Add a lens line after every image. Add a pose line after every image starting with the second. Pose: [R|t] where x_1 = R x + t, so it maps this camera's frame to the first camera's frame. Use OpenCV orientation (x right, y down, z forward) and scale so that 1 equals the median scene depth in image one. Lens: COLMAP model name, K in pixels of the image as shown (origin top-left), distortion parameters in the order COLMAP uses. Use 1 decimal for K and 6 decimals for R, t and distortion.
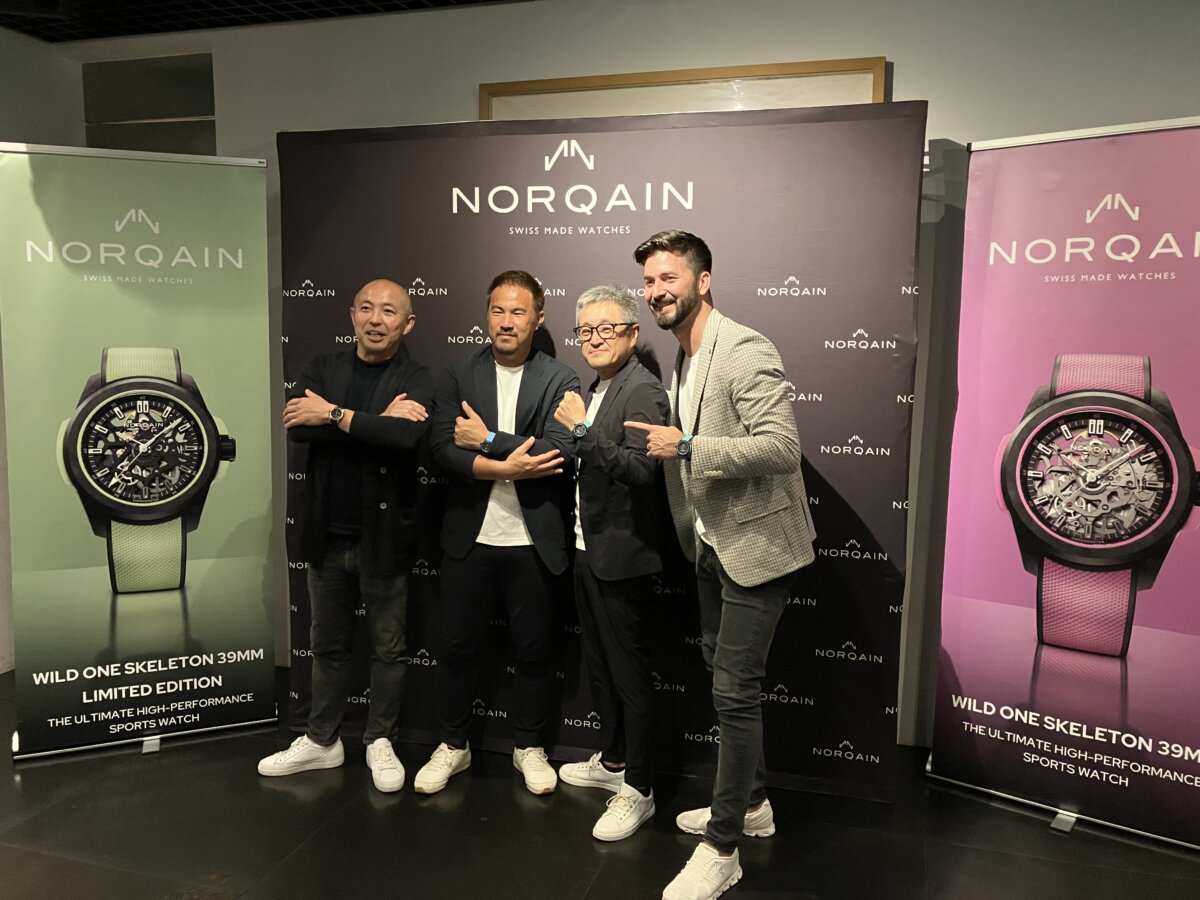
lens RADIAL K [[980.8, 0, 599.5], [0, 980.8, 445.3], [0, 0, 1]] dist [0.045017, -0.008670]
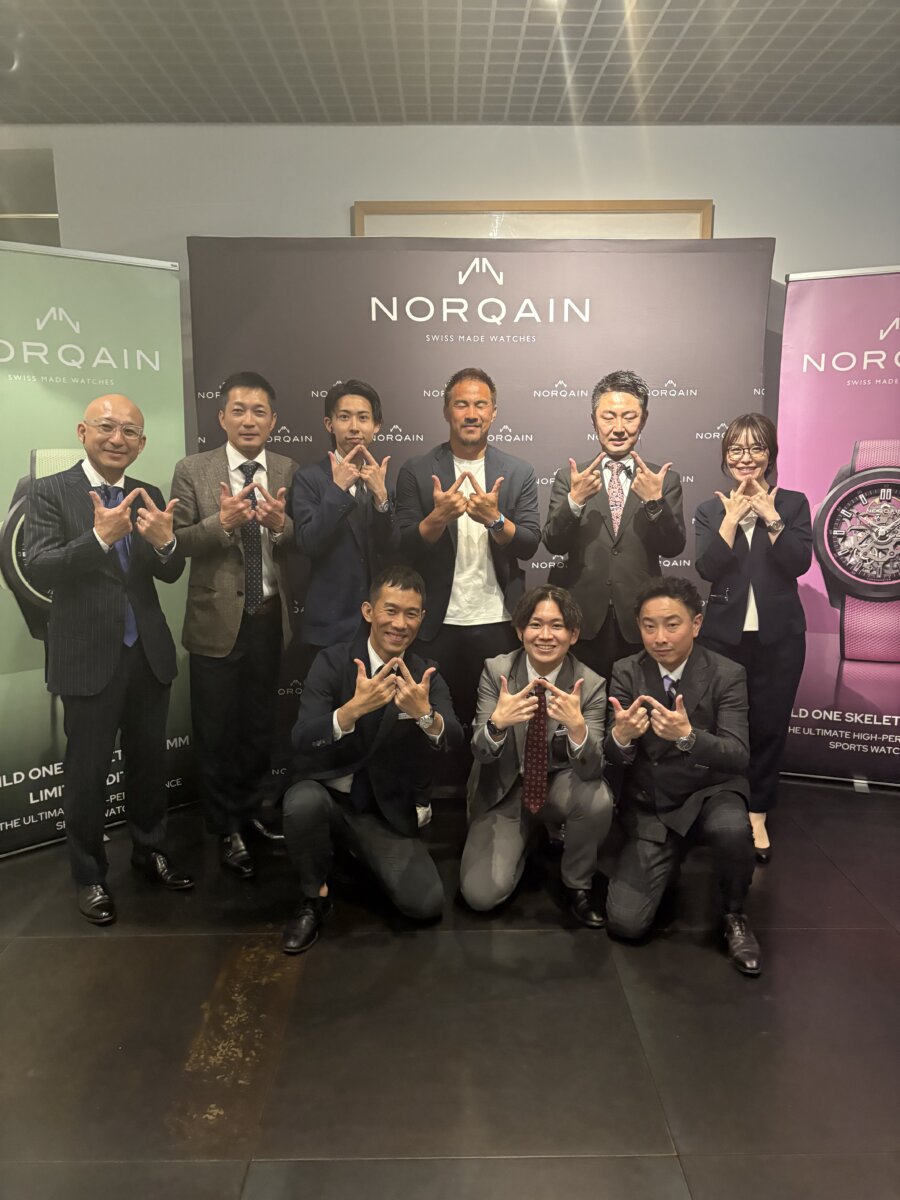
lens RADIAL K [[900.6, 0, 450.5], [0, 900.6, 605.7], [0, 0, 1]] dist [0.038633, 0.010521]
pose [[0.951381, -0.066983, 0.300644, -0.410581], [0.049721, 0.996664, 0.064713, 0.021118], [-0.303976, -0.046619, 0.951538, -0.002025]]
